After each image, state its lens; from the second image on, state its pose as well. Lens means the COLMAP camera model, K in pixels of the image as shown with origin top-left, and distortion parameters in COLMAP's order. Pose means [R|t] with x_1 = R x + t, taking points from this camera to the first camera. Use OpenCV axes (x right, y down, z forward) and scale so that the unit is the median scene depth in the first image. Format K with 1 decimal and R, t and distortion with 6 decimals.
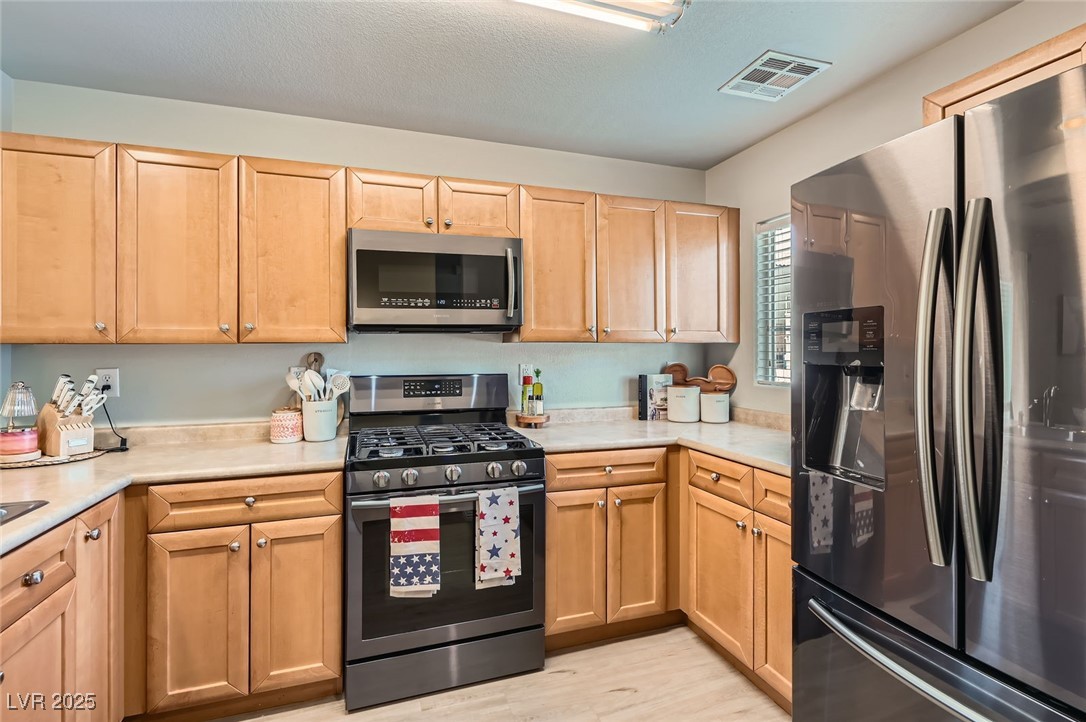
lens RADIAL K [[502.8, 0, 541.5], [0, 502.8, 354.9], [0, 0, 1]] dist [0.005739, -0.002876]
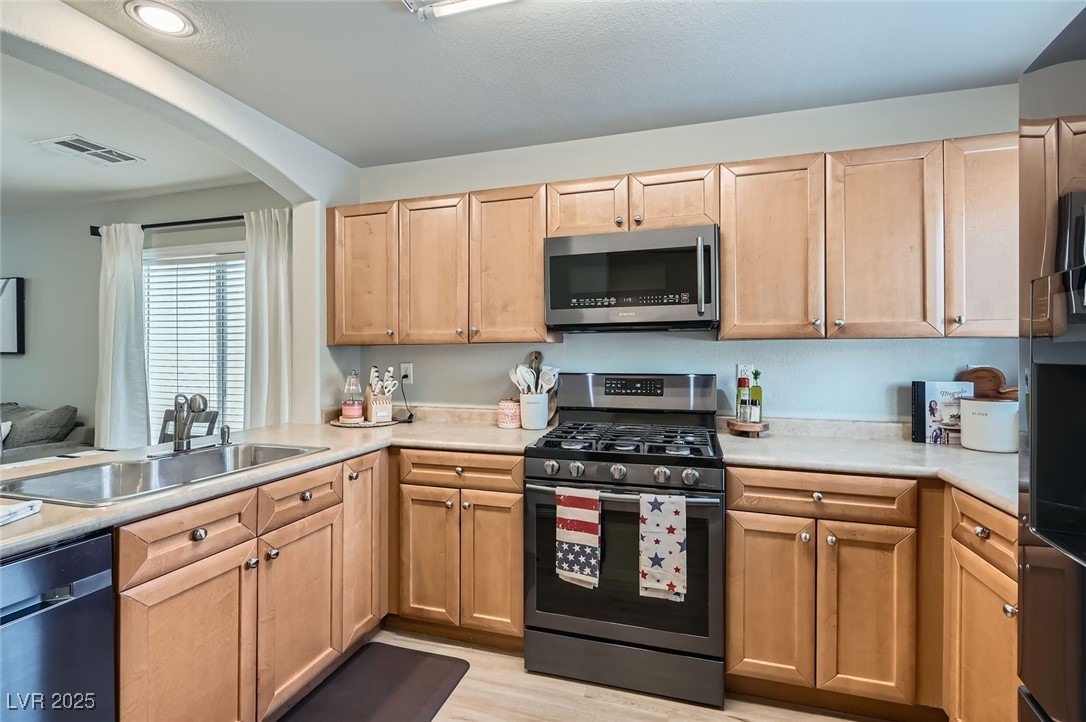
lens RADIAL K [[502.8, 0, 540.2], [0, 502.8, 358.3], [0, 0, 1]] dist [0.005739, -0.002876]
pose [[0.809943, 0.006252, -0.586475, 0.248524], [-0.005130, 0.999980, 0.003575, 0.007691], [0.586486, 0.000113, 0.809960, 0.093507]]
